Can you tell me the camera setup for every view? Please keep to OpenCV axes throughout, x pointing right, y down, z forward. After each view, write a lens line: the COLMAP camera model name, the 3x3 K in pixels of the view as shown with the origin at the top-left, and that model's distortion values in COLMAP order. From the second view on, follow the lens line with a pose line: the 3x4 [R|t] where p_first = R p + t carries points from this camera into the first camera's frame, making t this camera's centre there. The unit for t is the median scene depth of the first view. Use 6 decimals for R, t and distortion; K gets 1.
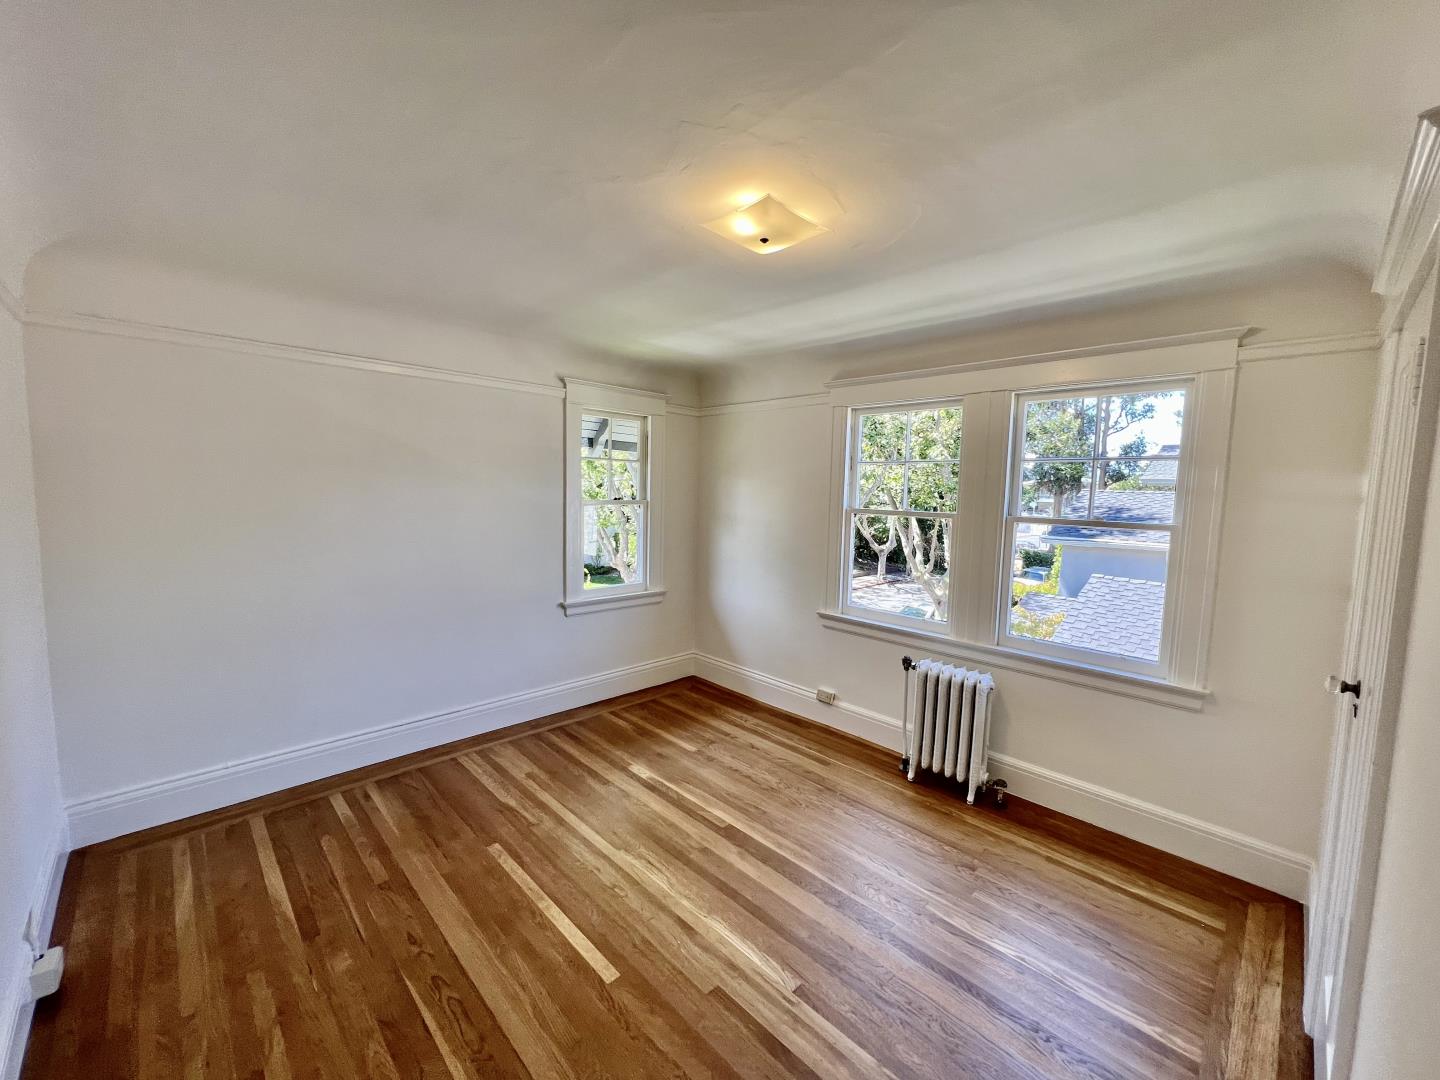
lens RADIAL K [[578.2, 0, 720.2], [0, 578.2, 541.6], [0, 0, 1]] dist [-0.000282, -0.000033]
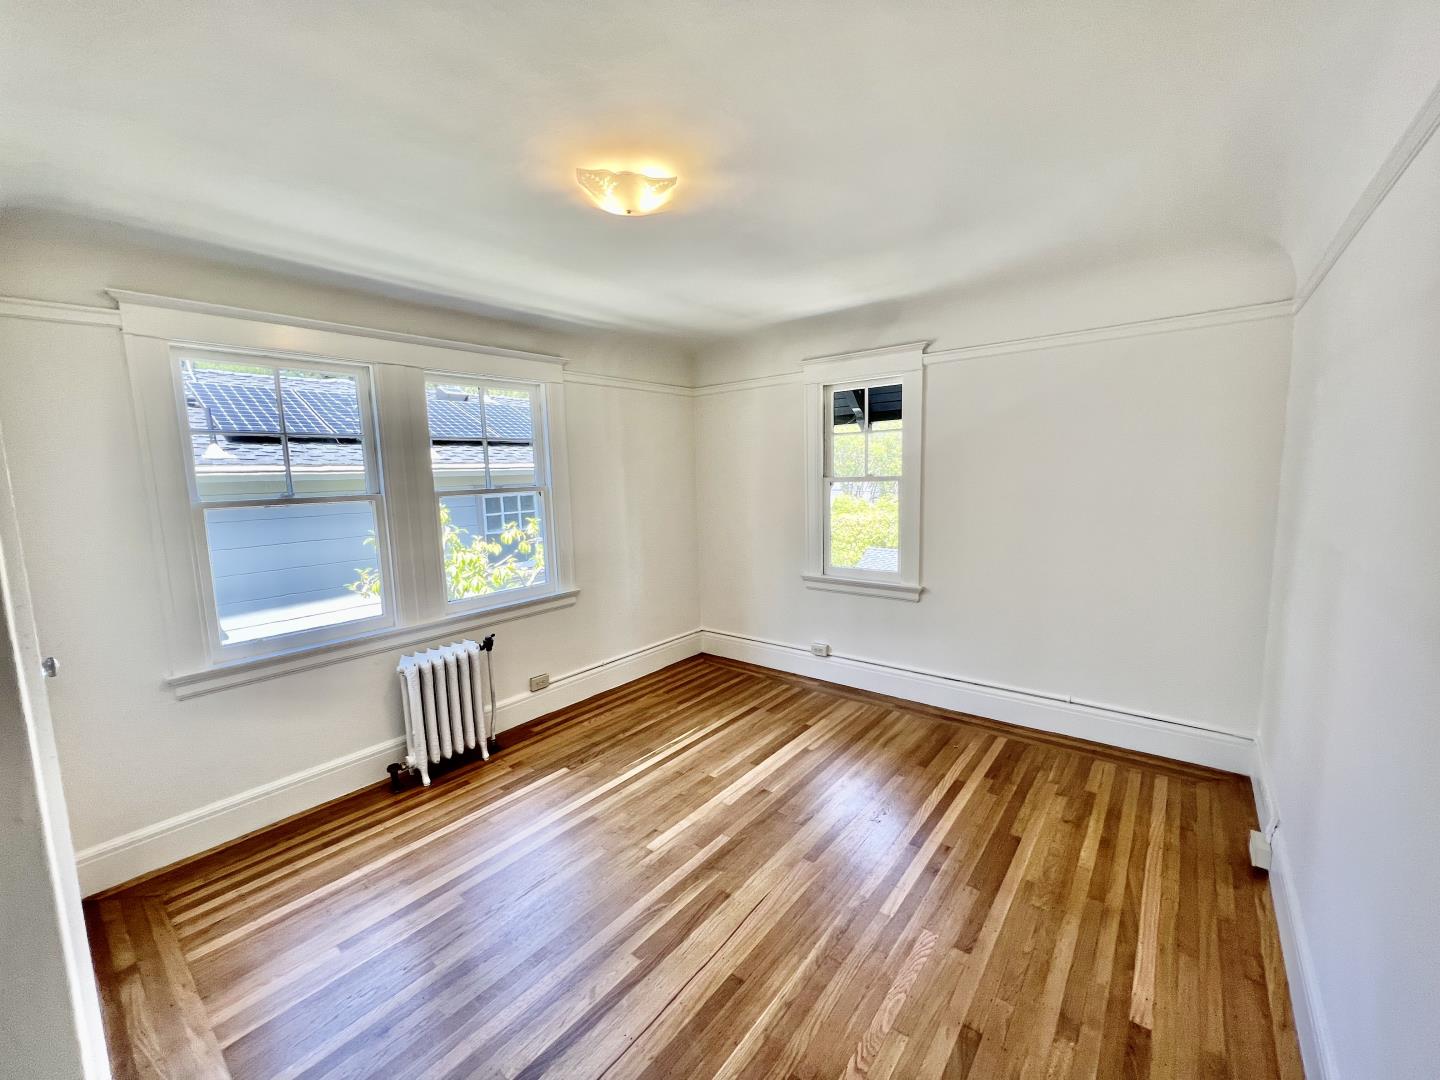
lens RADIAL K [[578.2, 0, 720.1], [0, 578.2, 537.0], [0, 0, 1]] dist [-0.000282, -0.000033]
pose [[-0.131830, -0.143025, 0.980900, -0.604340], [0.111861, 0.981069, 0.158083, -0.072844], [-0.984941, 0.130565, -0.113335, 0.619624]]
